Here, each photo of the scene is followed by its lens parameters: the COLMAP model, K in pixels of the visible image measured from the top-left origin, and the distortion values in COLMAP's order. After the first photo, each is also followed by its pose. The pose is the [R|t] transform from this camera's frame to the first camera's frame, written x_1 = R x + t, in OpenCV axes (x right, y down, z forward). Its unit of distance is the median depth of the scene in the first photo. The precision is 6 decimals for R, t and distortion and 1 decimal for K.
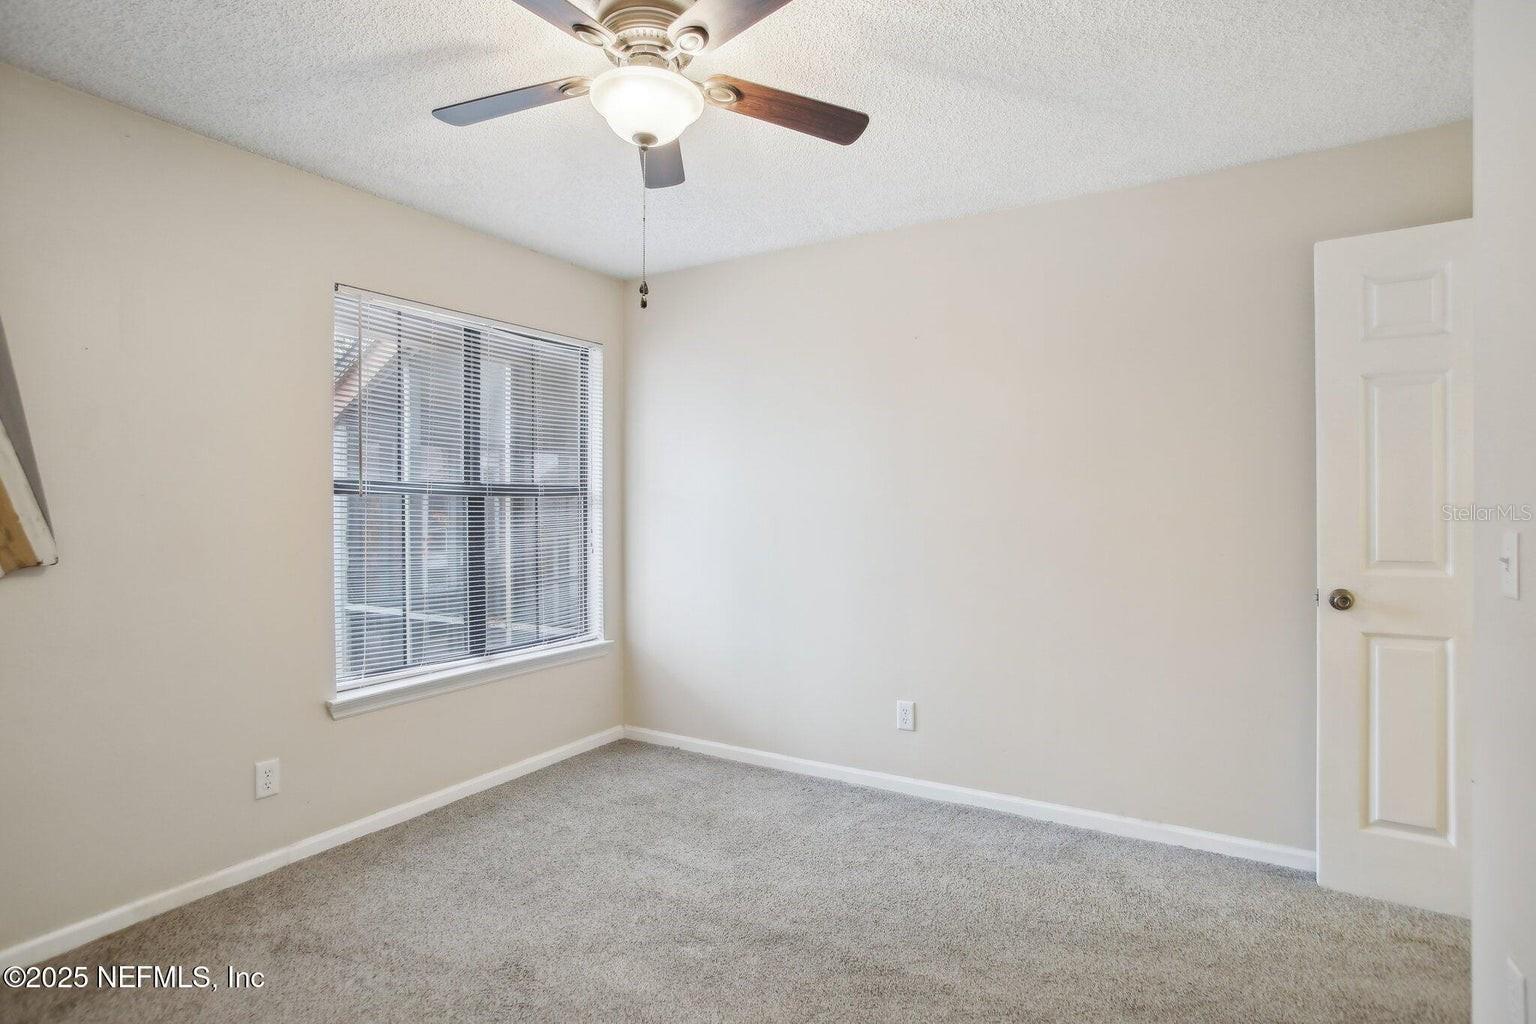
lens RADIAL K [[779.8, 0, 773.6], [0, 779.8, 513.4], [0, 0, 1]] dist [-0.044610, 0.028613]
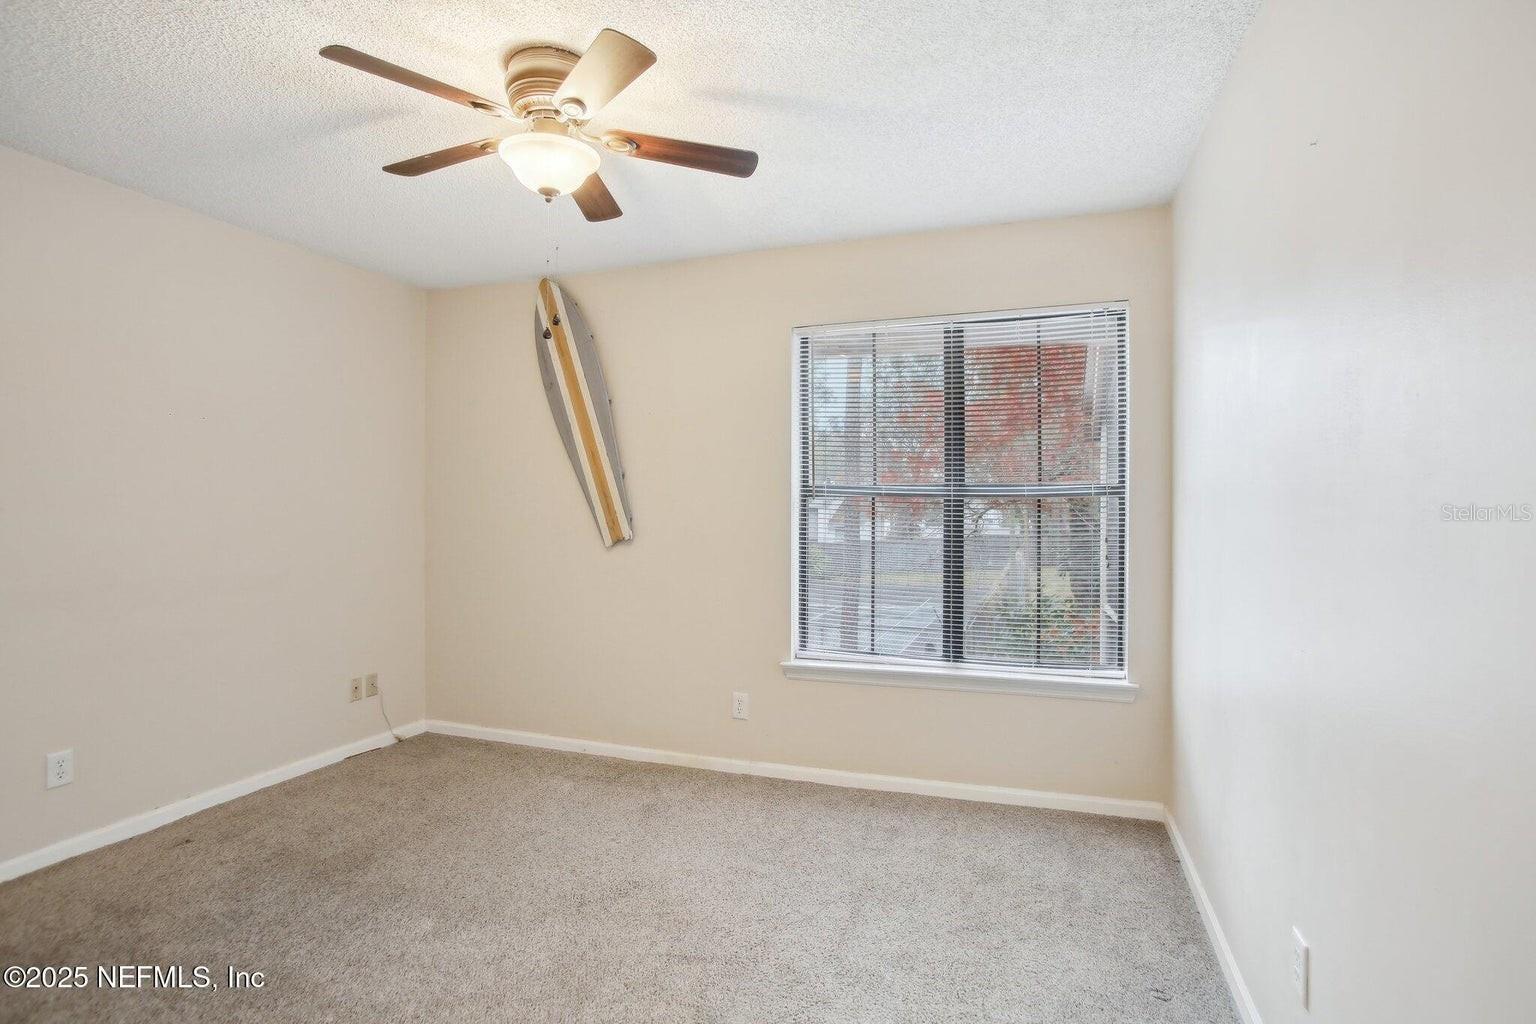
lens RADIAL K [[769.2, 0, 768.0], [0, 769.2, 512.0], [0, 0, 1]] dist [-0.059111, 0.024861]
pose [[0.182534, -0.007671, -0.983170, 0.618905], [-0.011645, 0.999883, -0.009963, 0.009465], [0.983131, 0.013267, 0.182424, 0.698139]]
